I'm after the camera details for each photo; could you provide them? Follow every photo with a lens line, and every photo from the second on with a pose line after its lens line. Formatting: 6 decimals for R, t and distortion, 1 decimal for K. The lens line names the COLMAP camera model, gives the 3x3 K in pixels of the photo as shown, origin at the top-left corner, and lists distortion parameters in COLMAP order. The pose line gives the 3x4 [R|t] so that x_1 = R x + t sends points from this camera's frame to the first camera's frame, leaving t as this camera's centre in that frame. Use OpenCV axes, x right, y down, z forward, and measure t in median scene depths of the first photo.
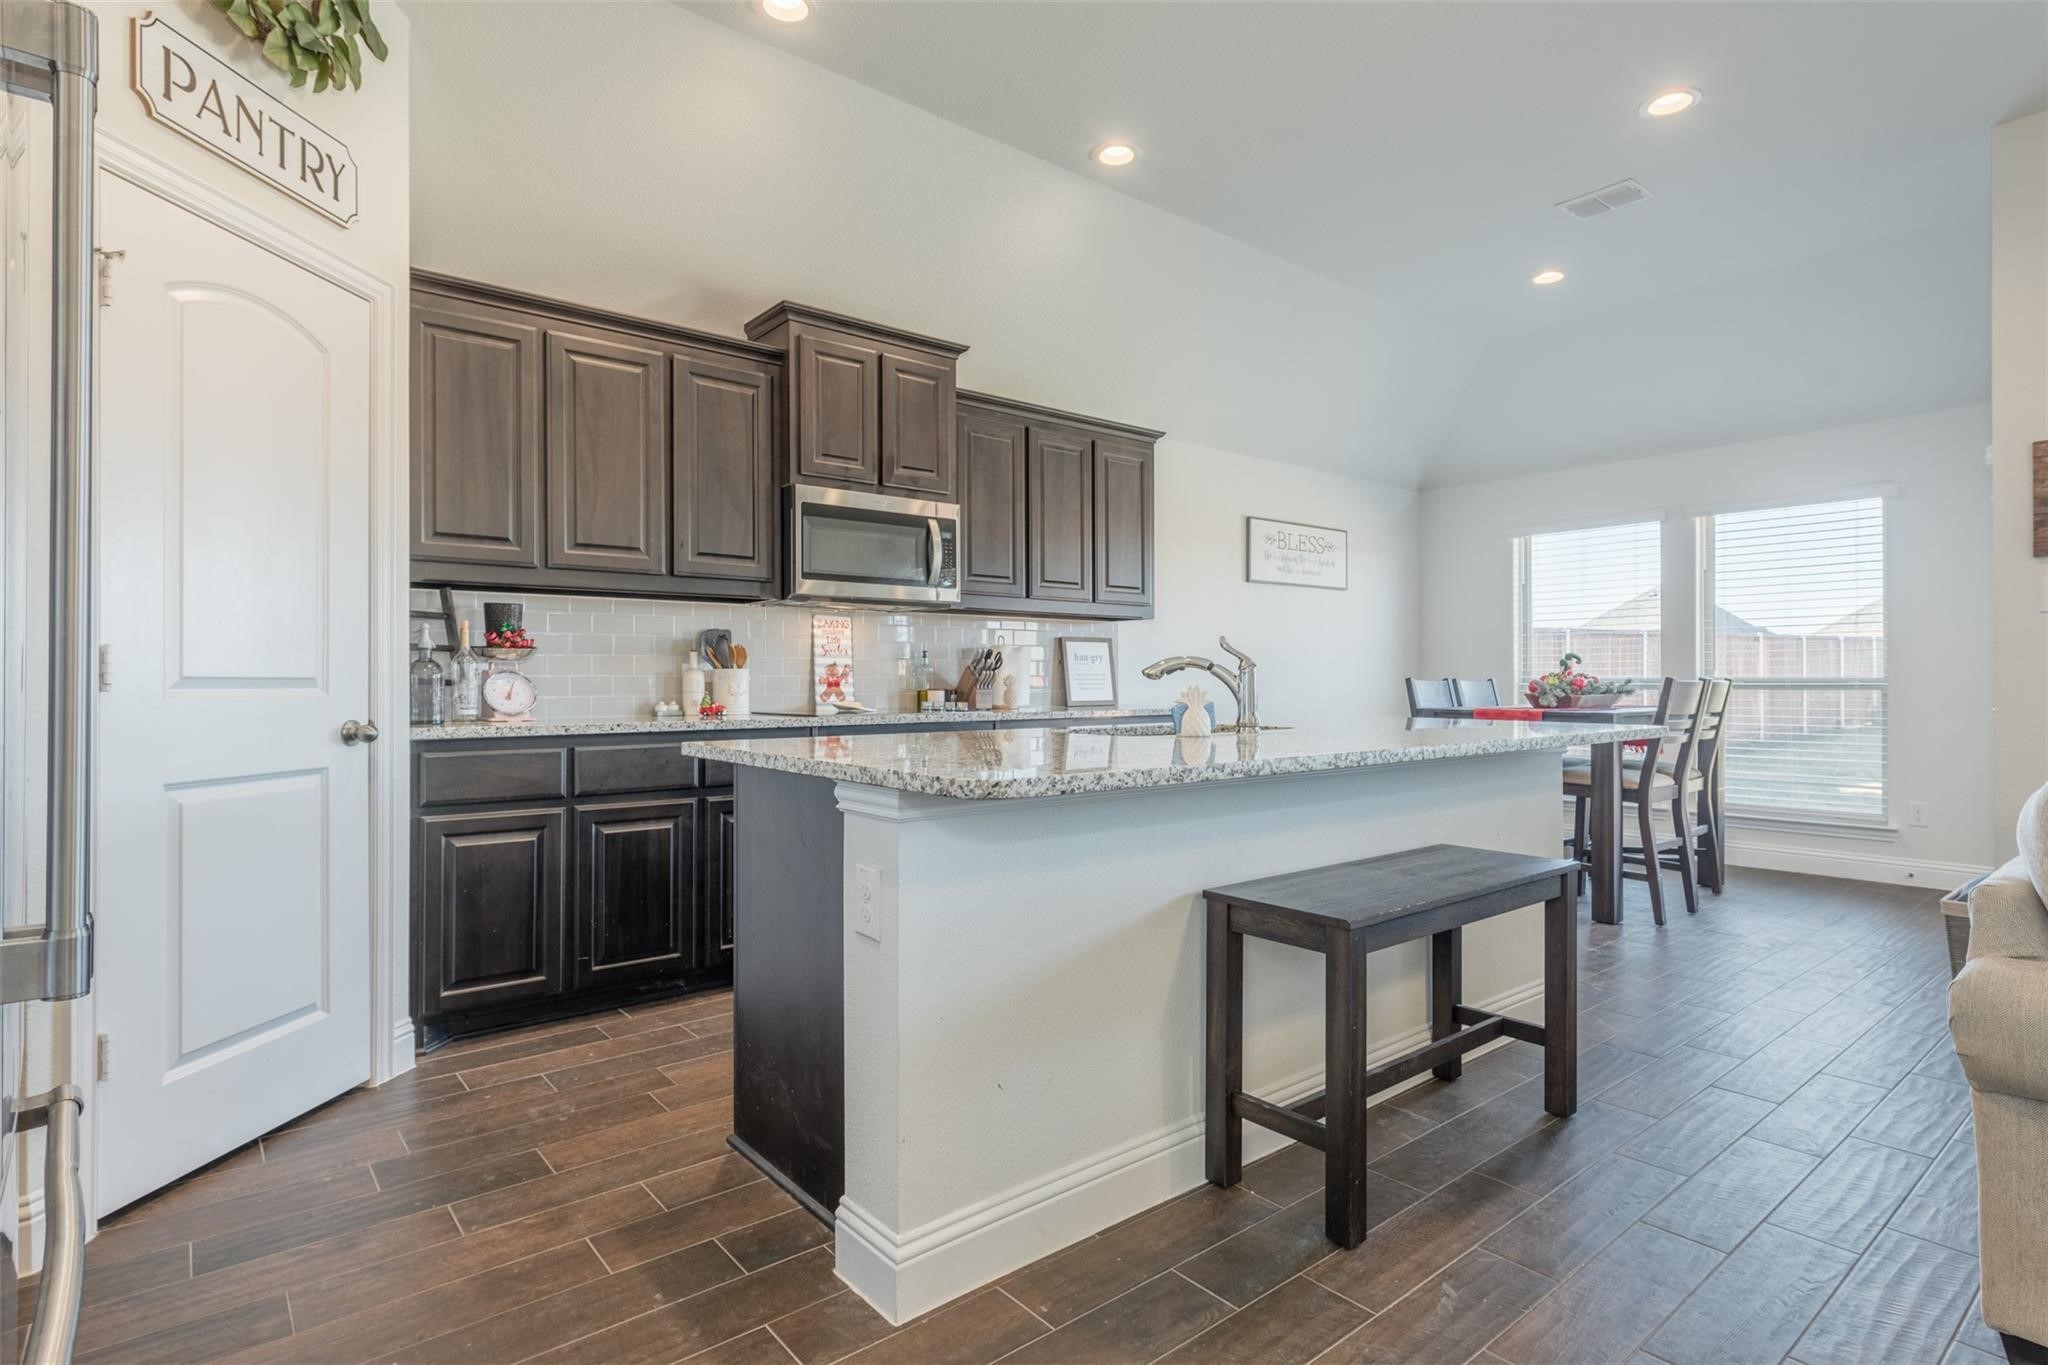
lens RADIAL K [[1032.2, 0, 1024.0], [0, 1032.2, 682.5], [0, 0, 1]] dist [0.001528, -0.001037]
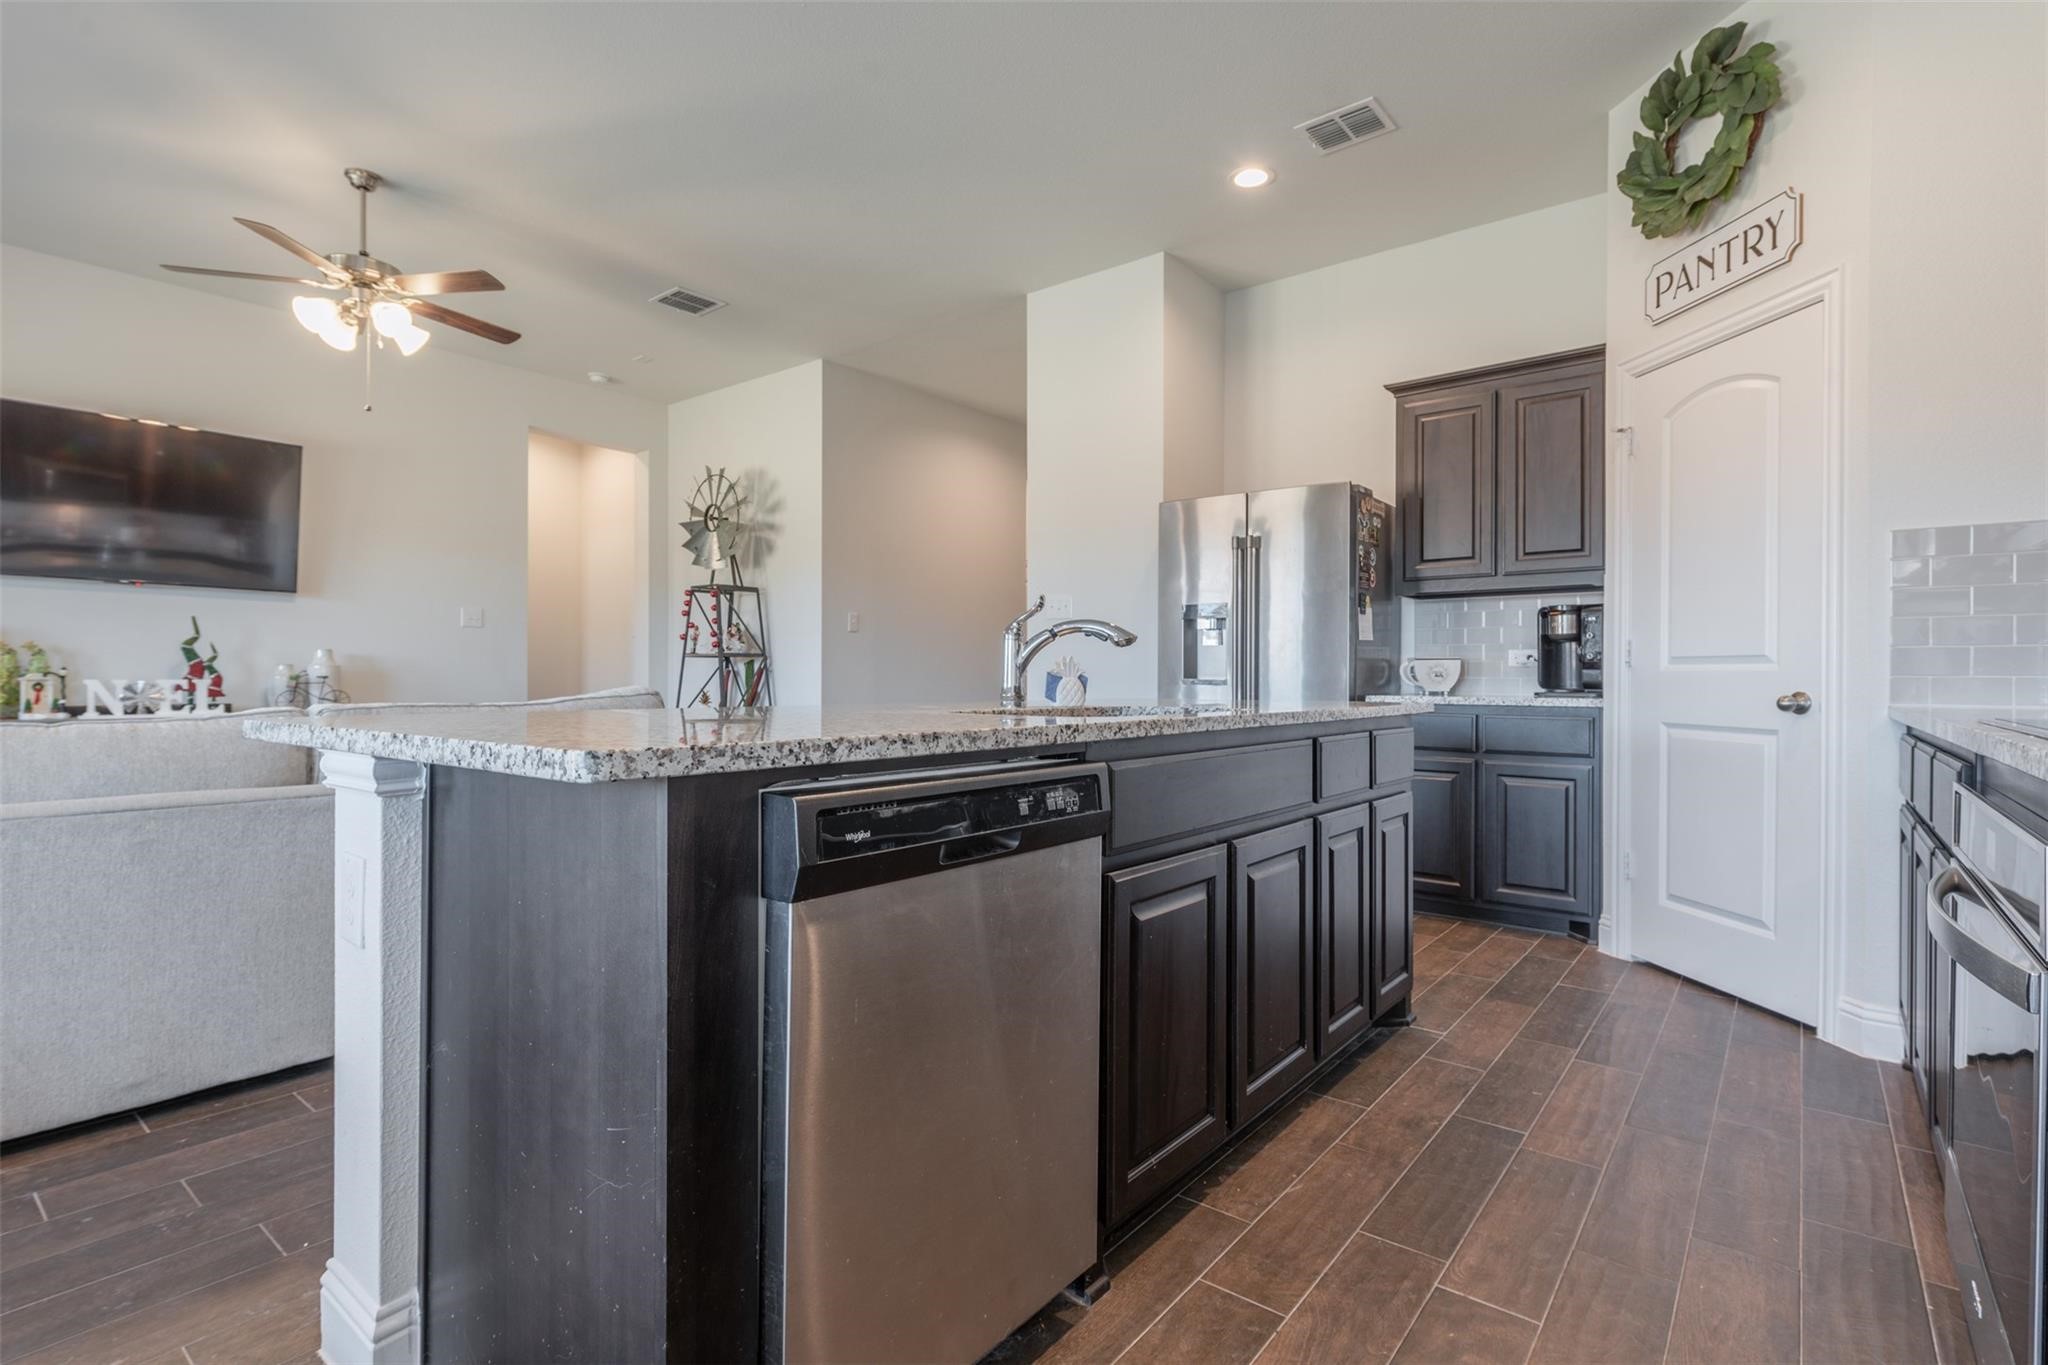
lens RADIAL K [[973.5, 0, 1024.0], [0, 973.5, 675.5], [0, 0, 1]] dist [0.001472, -0.000355]
pose [[-0.977385, -0.004180, -0.211427, 0.252954], [-0.003667, 0.999989, -0.002820, 0.016278], [0.211437, -0.001981, -0.977390, 1.195174]]
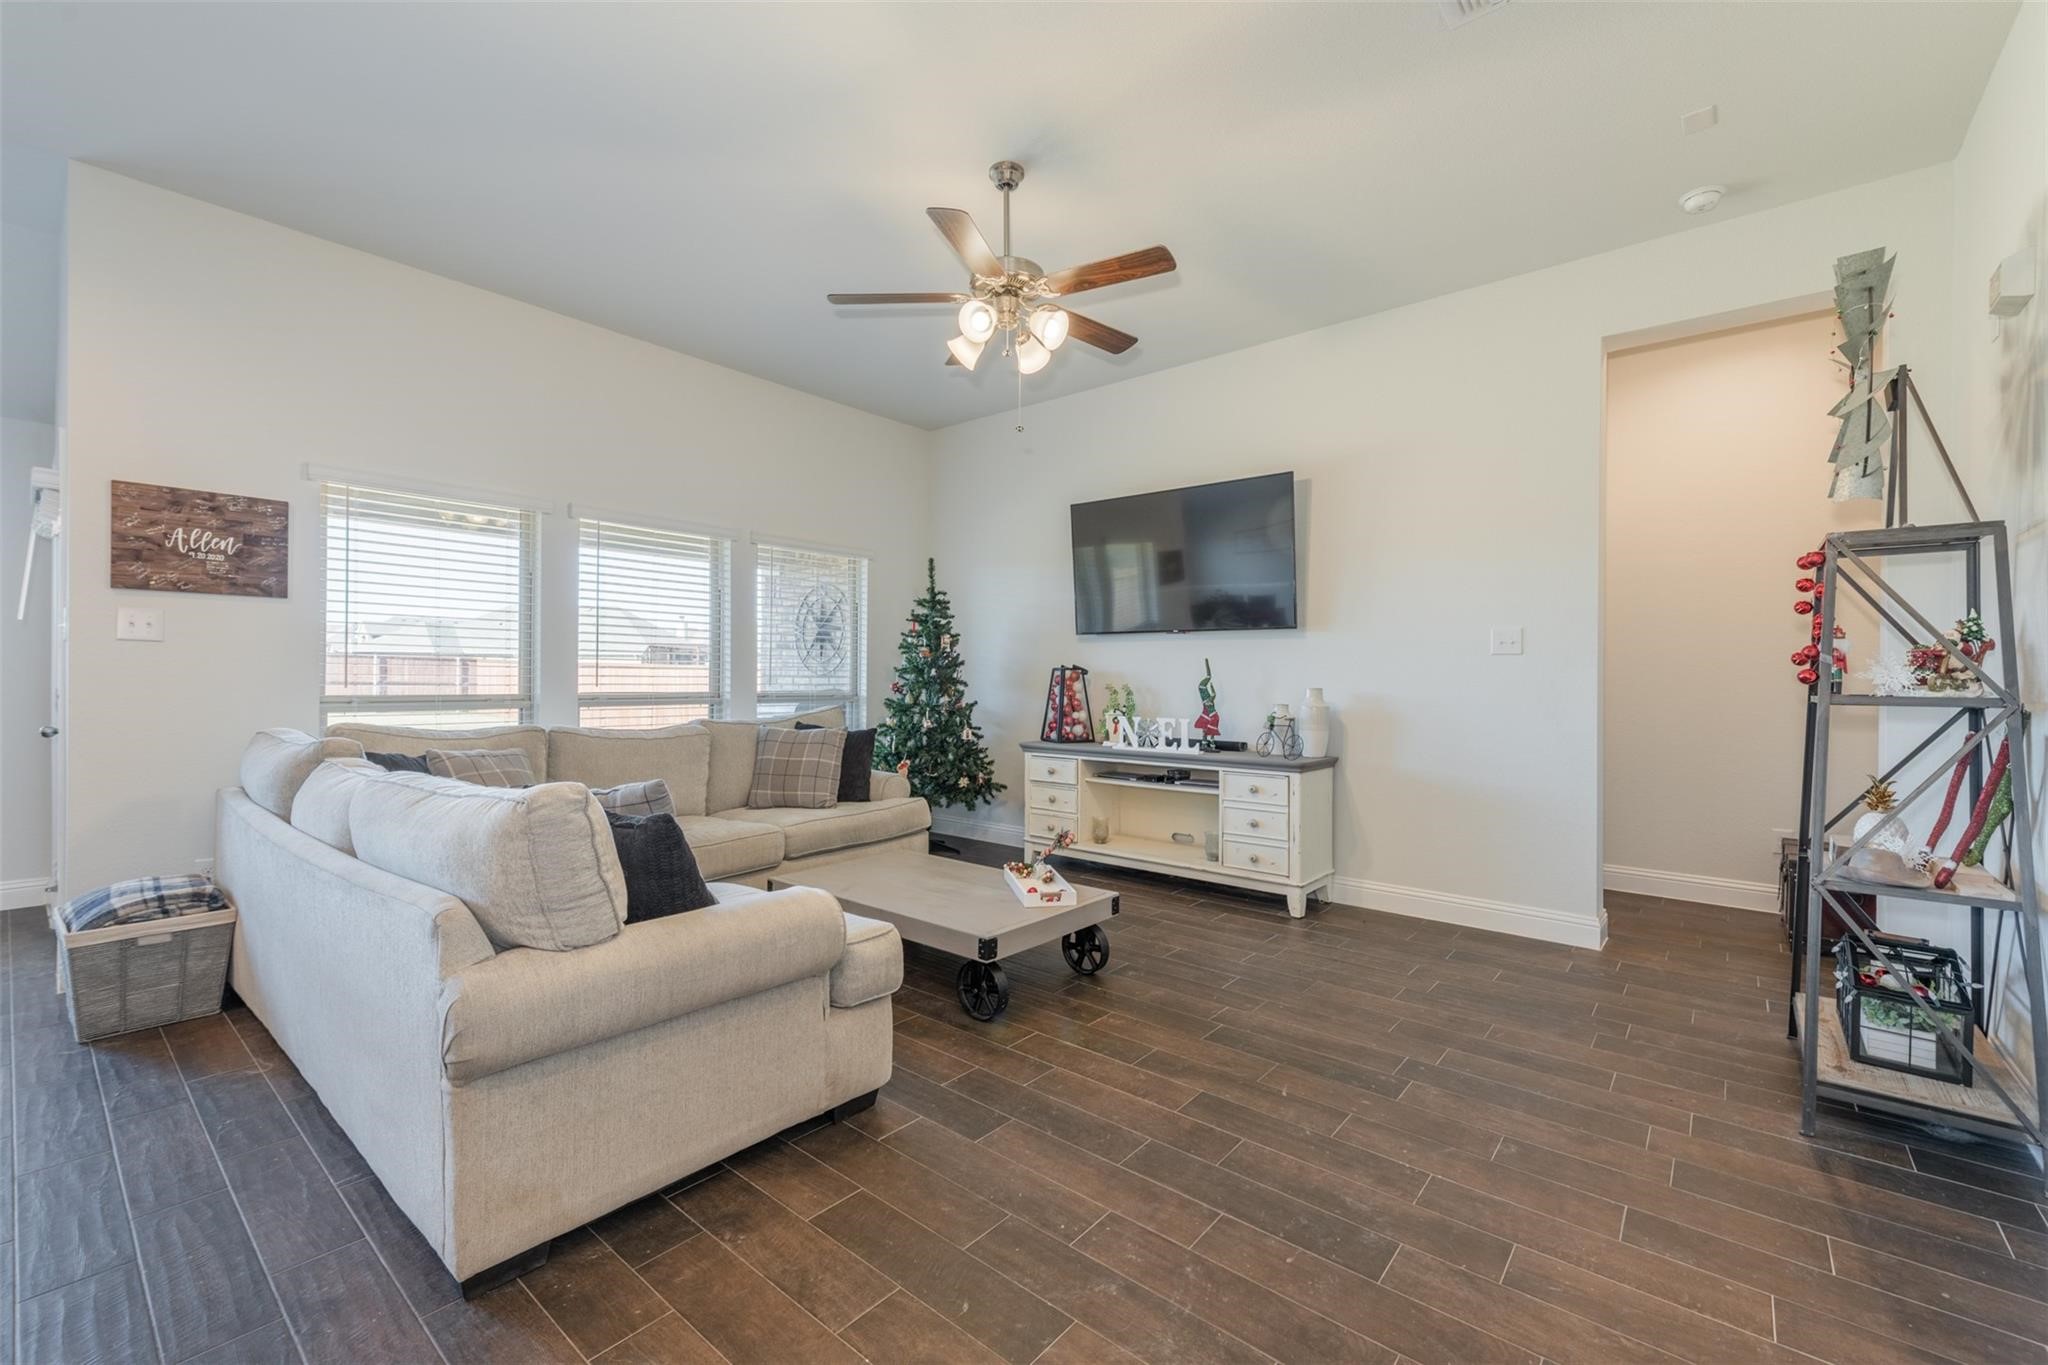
lens RADIAL K [[846.0, 0, 1015.9], [0, 846.0, 682.8], [0, 0, 1]] dist [0.007880, -0.000117]
pose [[-0.191455, -0.005488, 0.981486, -0.062284], [-0.007159, 0.999966, 0.004195, -0.029855], [-0.981475, -0.006223, -0.191488, 0.222298]]
